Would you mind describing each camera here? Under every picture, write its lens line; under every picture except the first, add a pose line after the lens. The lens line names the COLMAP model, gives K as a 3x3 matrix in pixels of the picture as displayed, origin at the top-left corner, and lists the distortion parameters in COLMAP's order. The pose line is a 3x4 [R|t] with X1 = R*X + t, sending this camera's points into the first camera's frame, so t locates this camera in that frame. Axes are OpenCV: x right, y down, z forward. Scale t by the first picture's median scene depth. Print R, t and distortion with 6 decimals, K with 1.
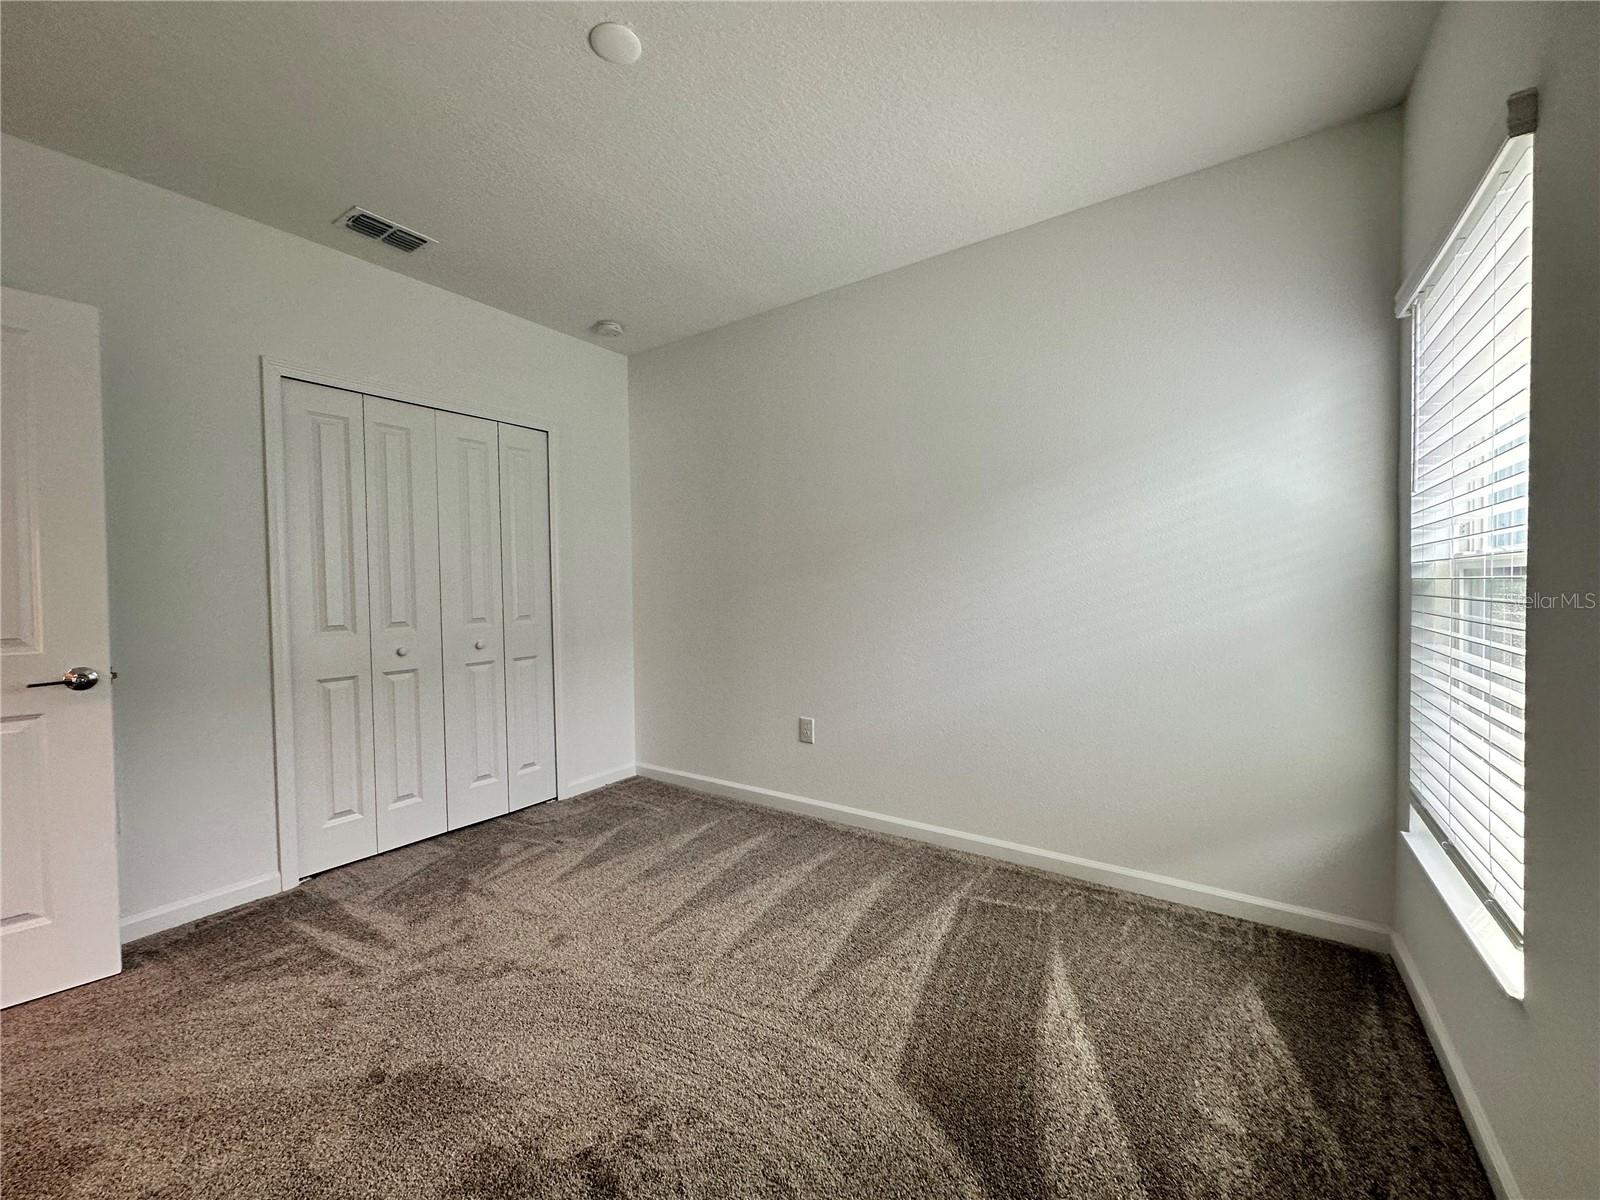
lens RADIAL K [[633.9, 0, 800.0], [0, 633.9, 600.0], [0, 0, 1]] dist [-0.002496, 0.000642]
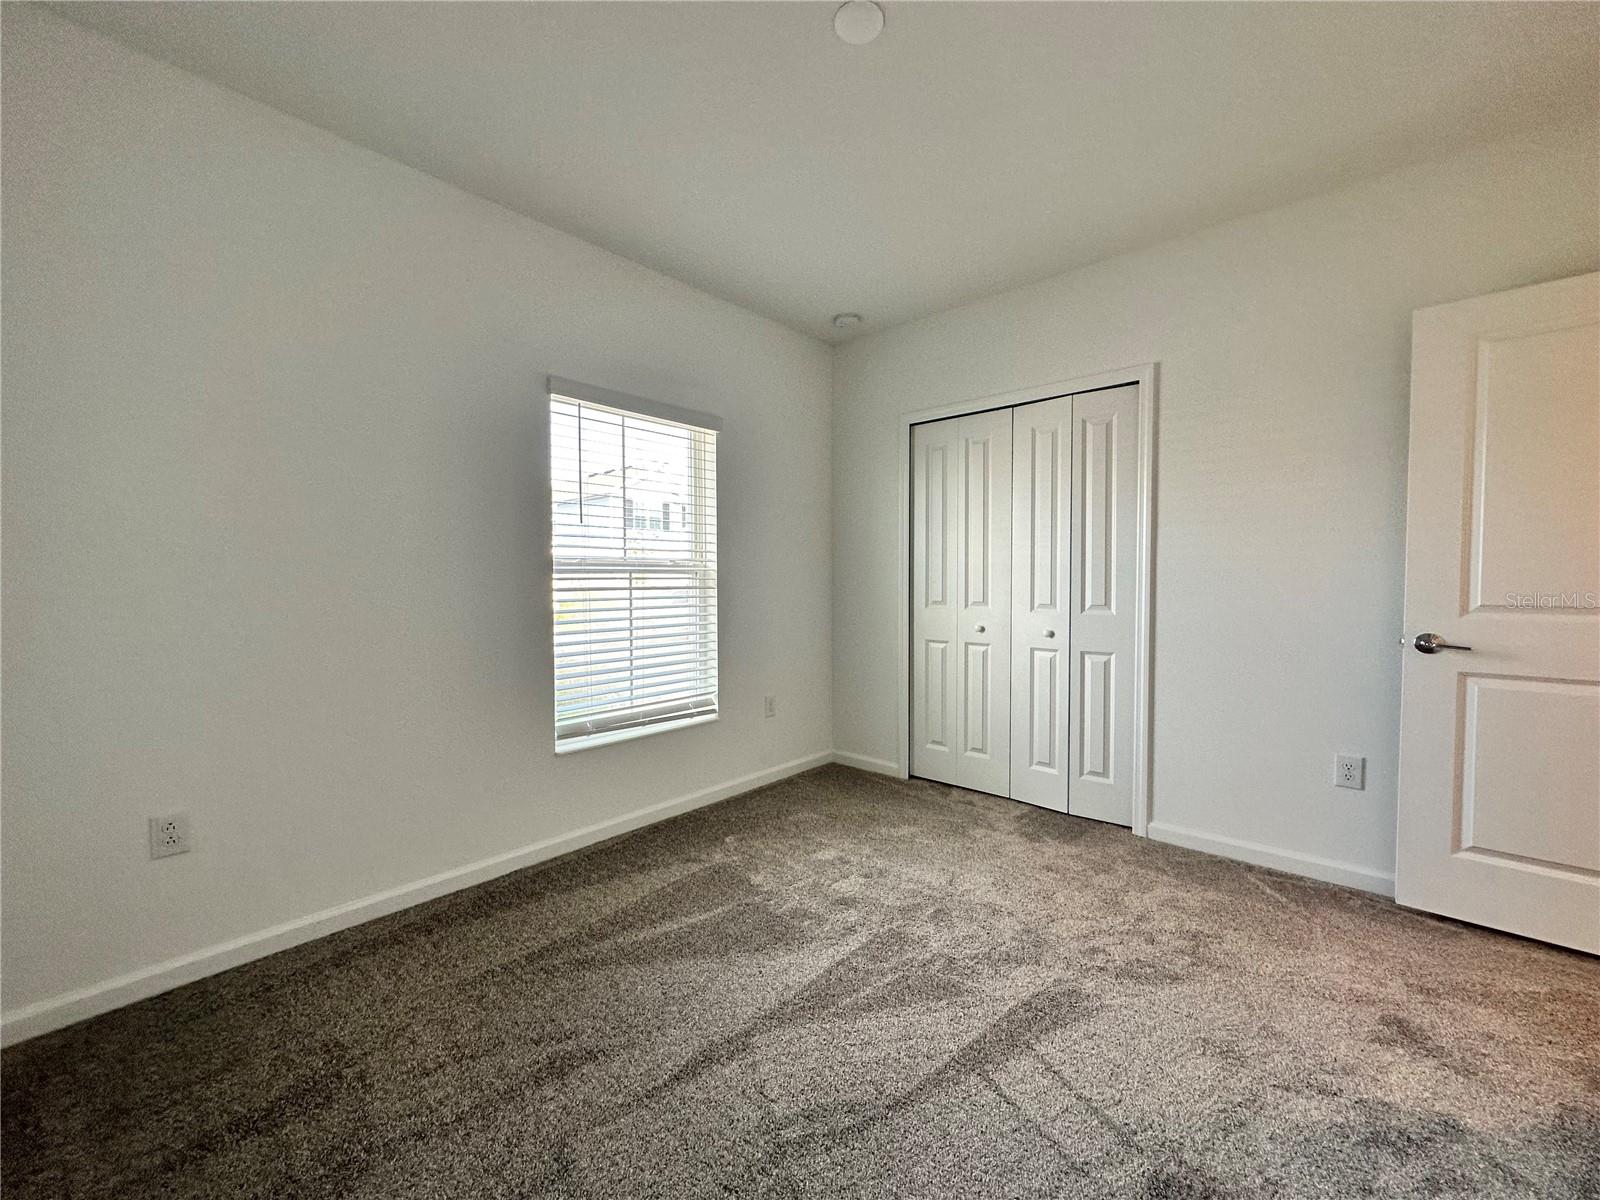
lens RADIAL K [[633.9, 0, 800.0], [0, 633.9, 600.0], [0, 0, 1]] dist [-0.002496, 0.000642]
pose [[-0.134921, 0.062120, -0.988907, 0.524375], [-0.012681, 0.997843, 0.064412, -0.038477], [0.990775, 0.021230, -0.133843, 0.746687]]
